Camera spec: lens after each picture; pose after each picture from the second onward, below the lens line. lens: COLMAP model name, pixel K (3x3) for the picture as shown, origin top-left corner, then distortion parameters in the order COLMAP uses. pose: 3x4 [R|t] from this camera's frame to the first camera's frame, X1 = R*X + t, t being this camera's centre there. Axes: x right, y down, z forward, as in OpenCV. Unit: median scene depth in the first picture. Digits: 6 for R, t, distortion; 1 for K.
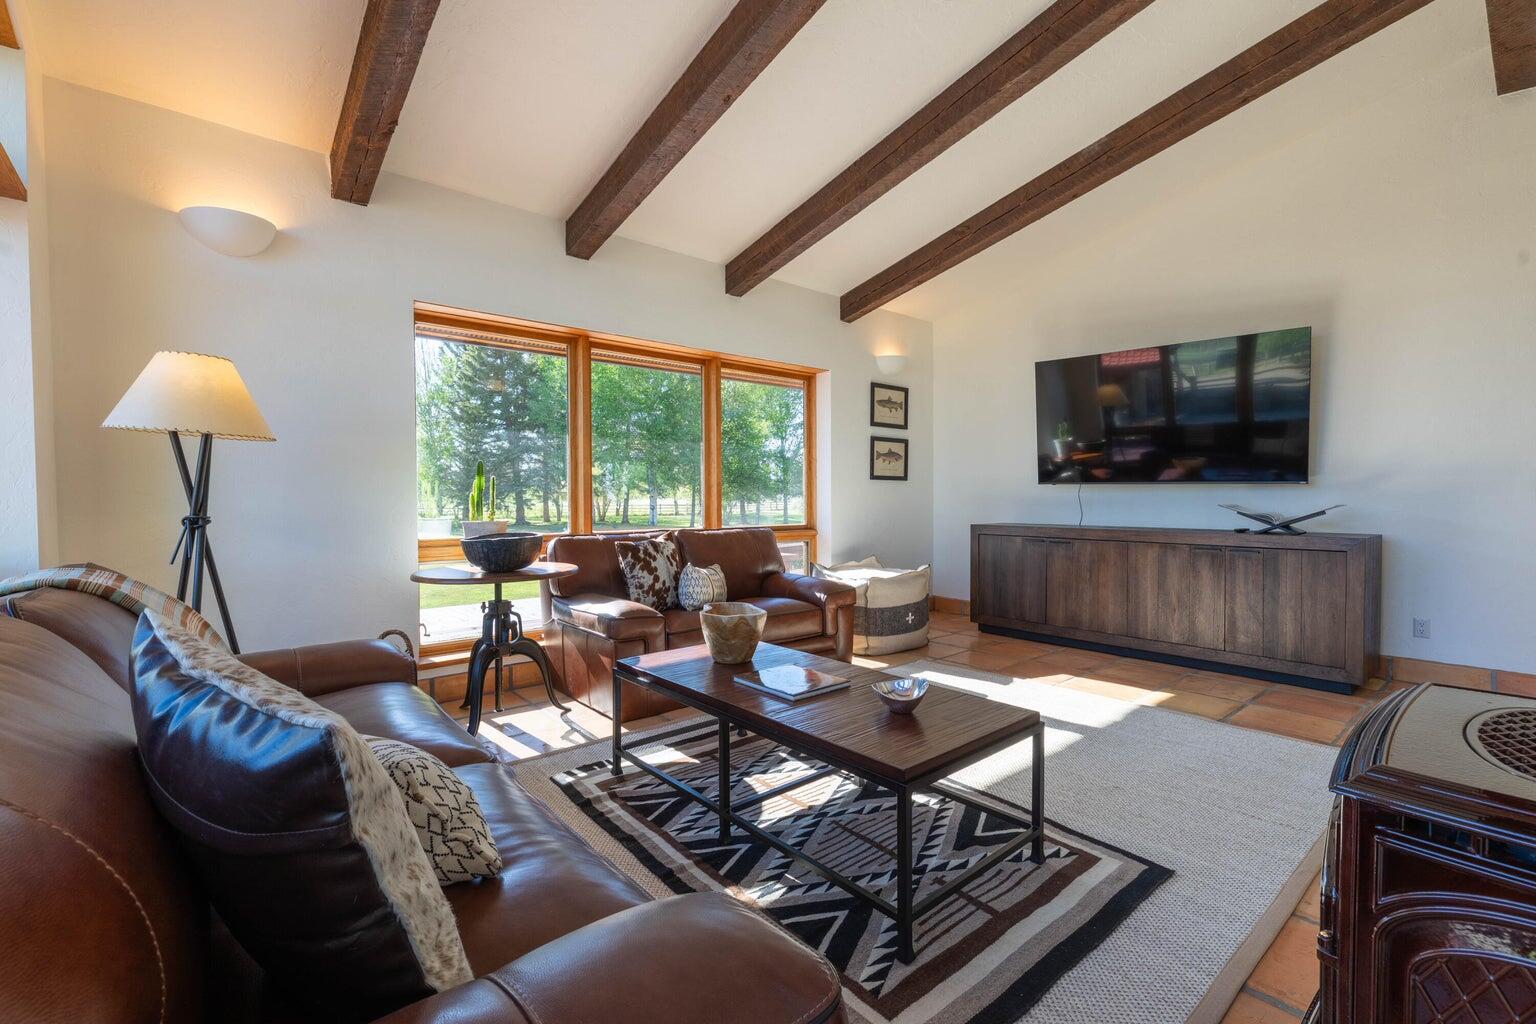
lens RADIAL K [[662.9, 0, 768.0], [0, 662.9, 512.0], [0, 0, 1]] dist [0.001222, 0.000071]
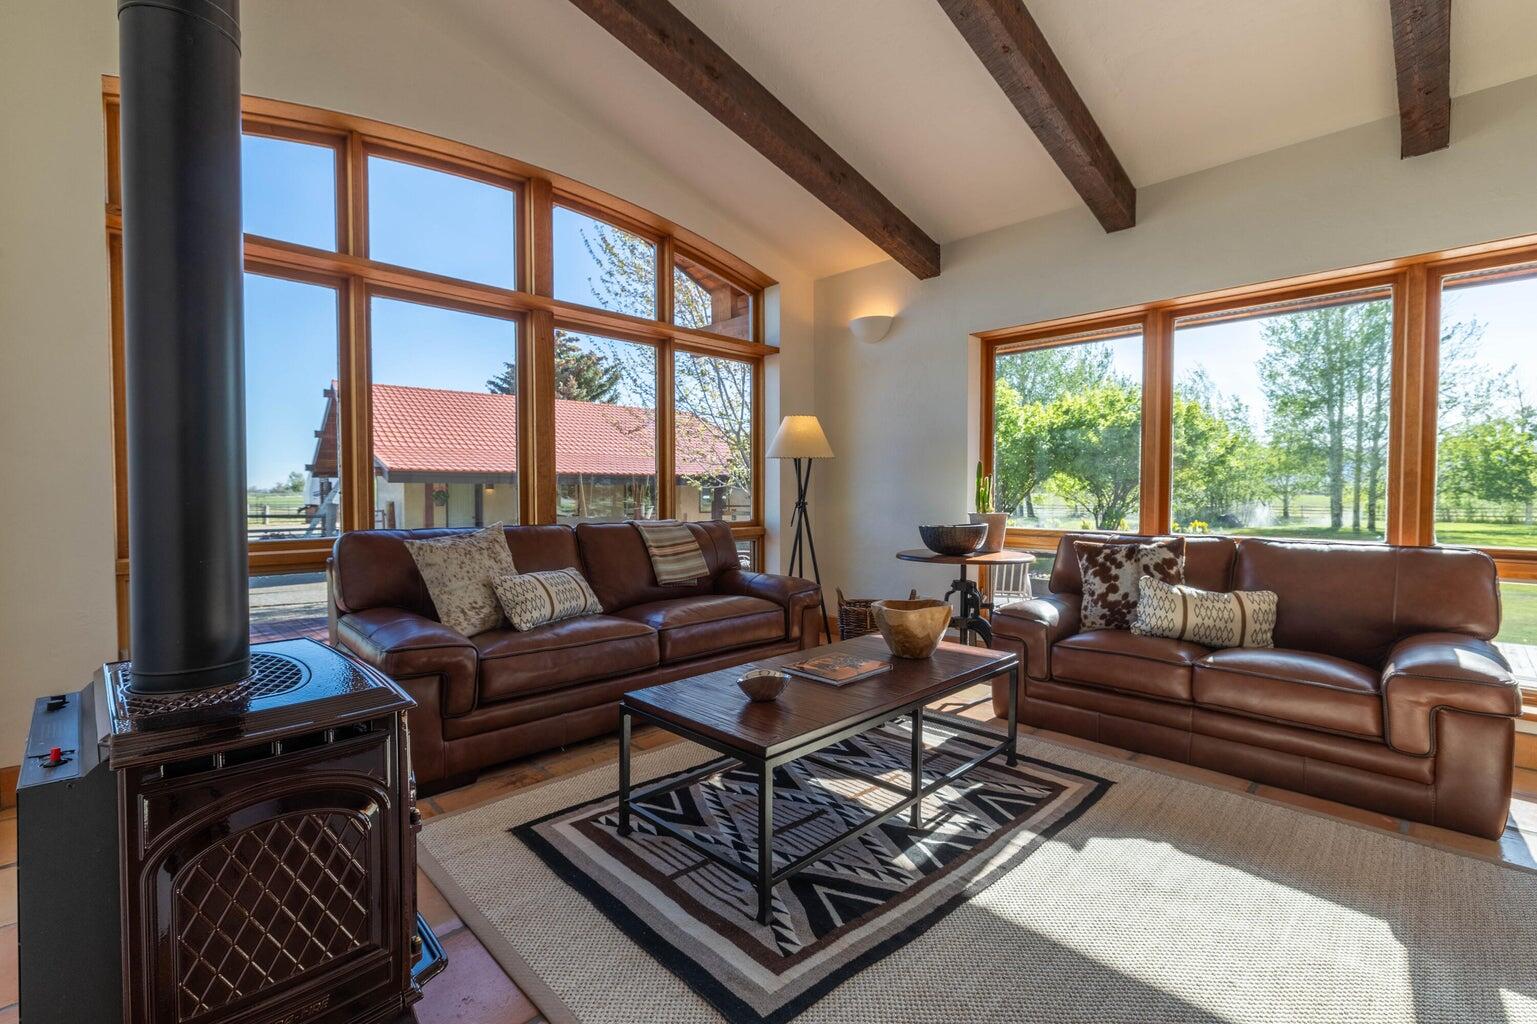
lens RADIAL K [[674.3, 0, 768.5], [0, 674.3, 512.0], [0, 0, 1]] dist [-0.002046, -0.000172]
pose [[0.085245, 0.034578, -0.995760, 0.847519], [-0.026044, 0.999133, 0.032466, -0.019175], [0.996020, 0.023166, 0.086072, 0.620478]]
